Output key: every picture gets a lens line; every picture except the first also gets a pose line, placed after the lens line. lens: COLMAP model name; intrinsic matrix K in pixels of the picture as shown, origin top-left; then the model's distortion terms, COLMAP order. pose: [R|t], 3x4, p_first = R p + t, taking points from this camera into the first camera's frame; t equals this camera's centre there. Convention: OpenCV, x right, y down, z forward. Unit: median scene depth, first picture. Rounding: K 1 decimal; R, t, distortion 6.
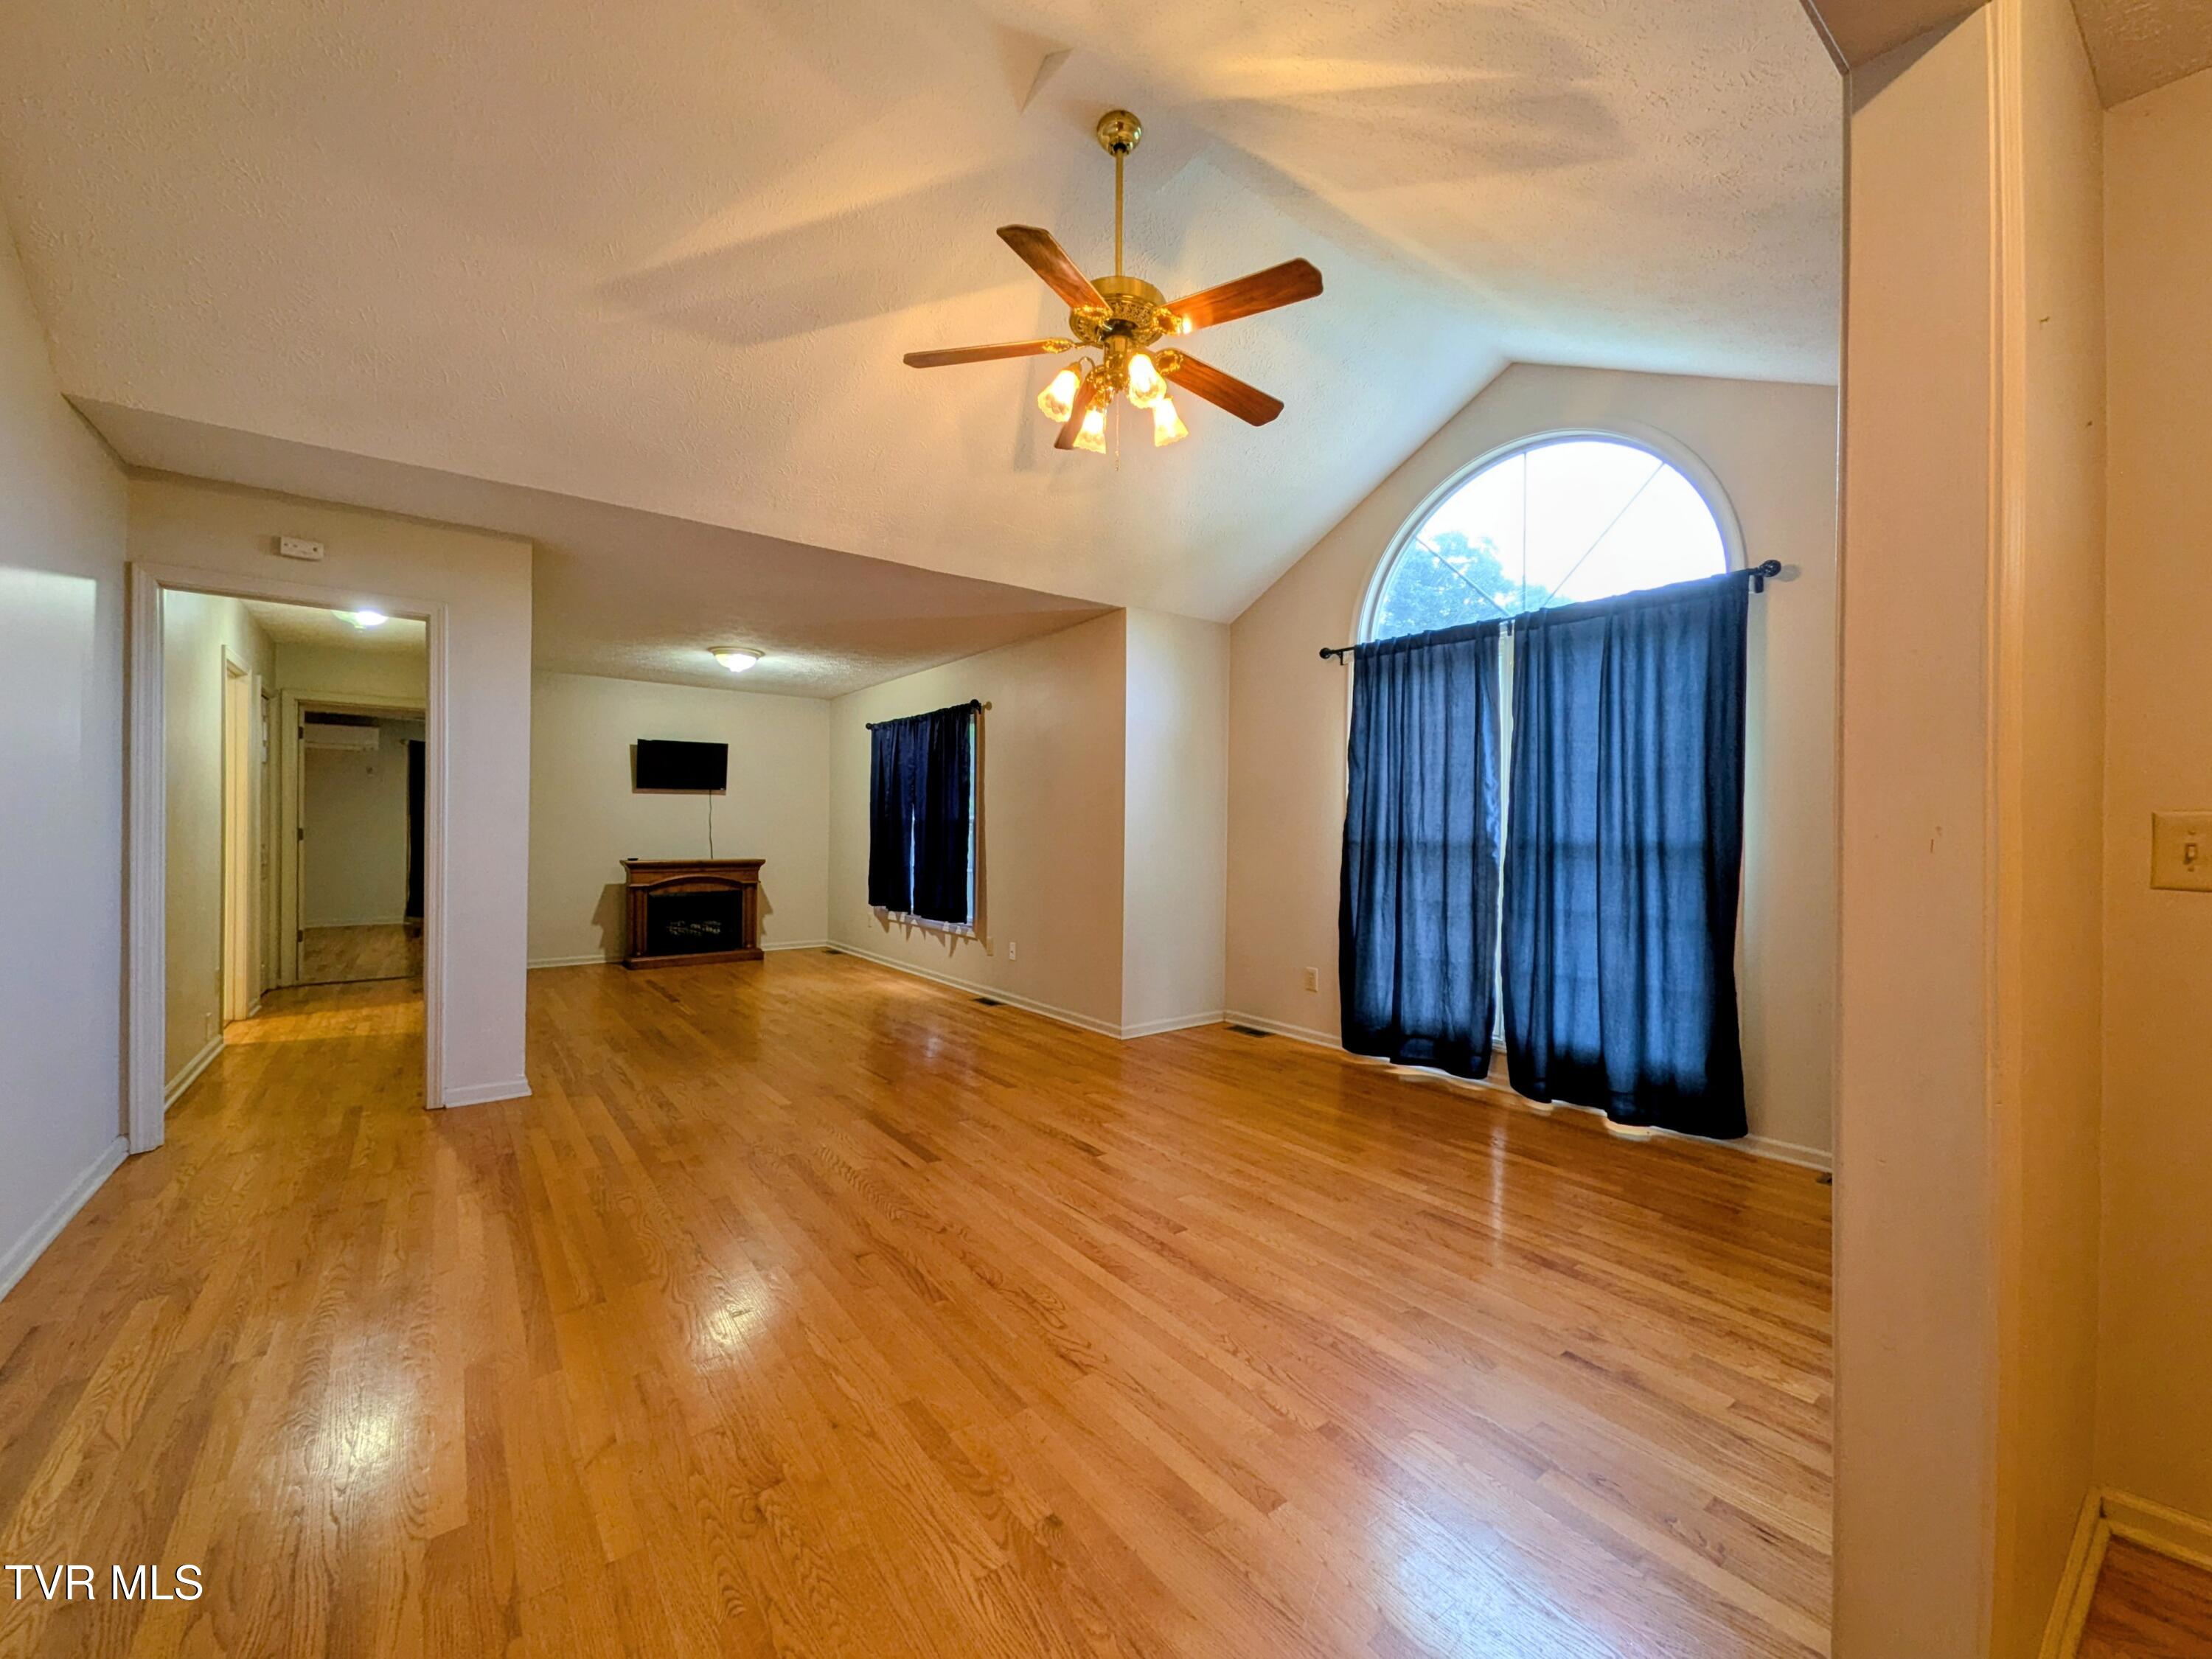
lens RADIAL K [[873.3, 0, 1098.1], [0, 873.3, 830.0], [0, 0, 1]] dist [0.002812, 0.000612]
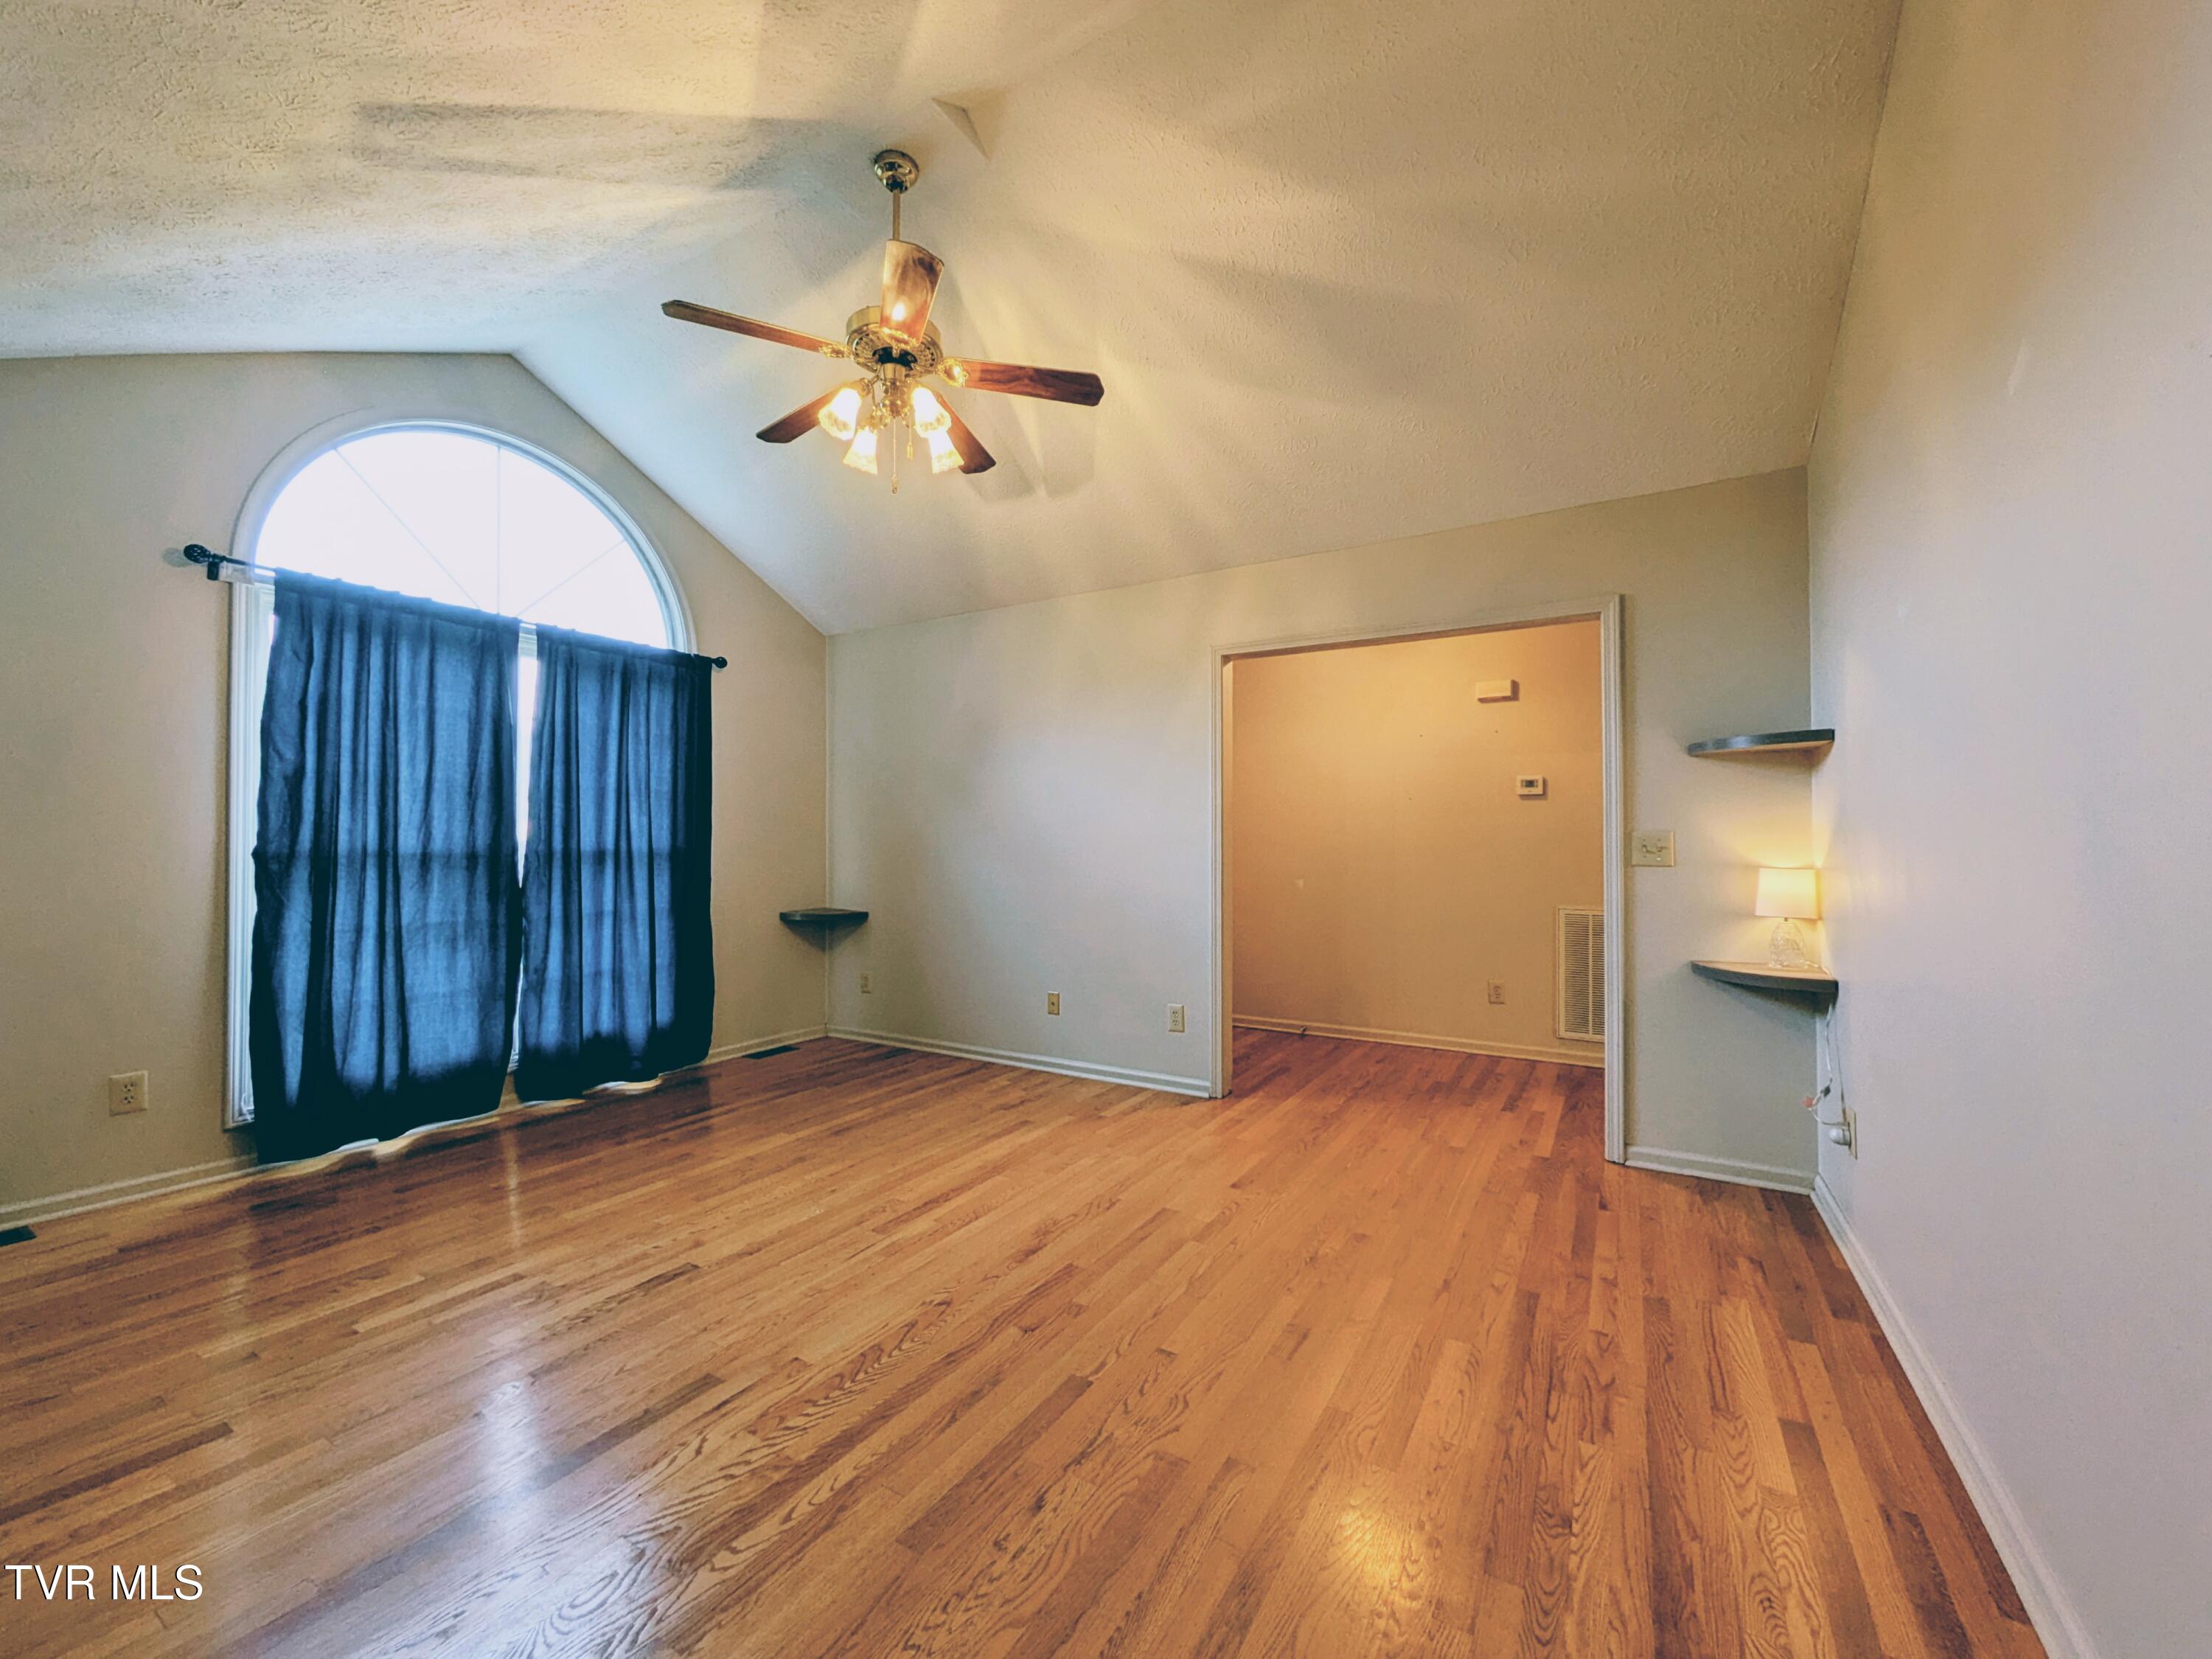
lens RADIAL K [[866.8, 0, 1110.4], [0, 866.8, 832.8], [0, 0, 1]] dist [0.008931, -0.000269]
pose [[-0.378319, 0.004104, 0.925666, -0.458068], [-0.004887, 0.999967, -0.006431, -0.001903], [-0.925662, -0.006957, -0.378287, 0.517338]]
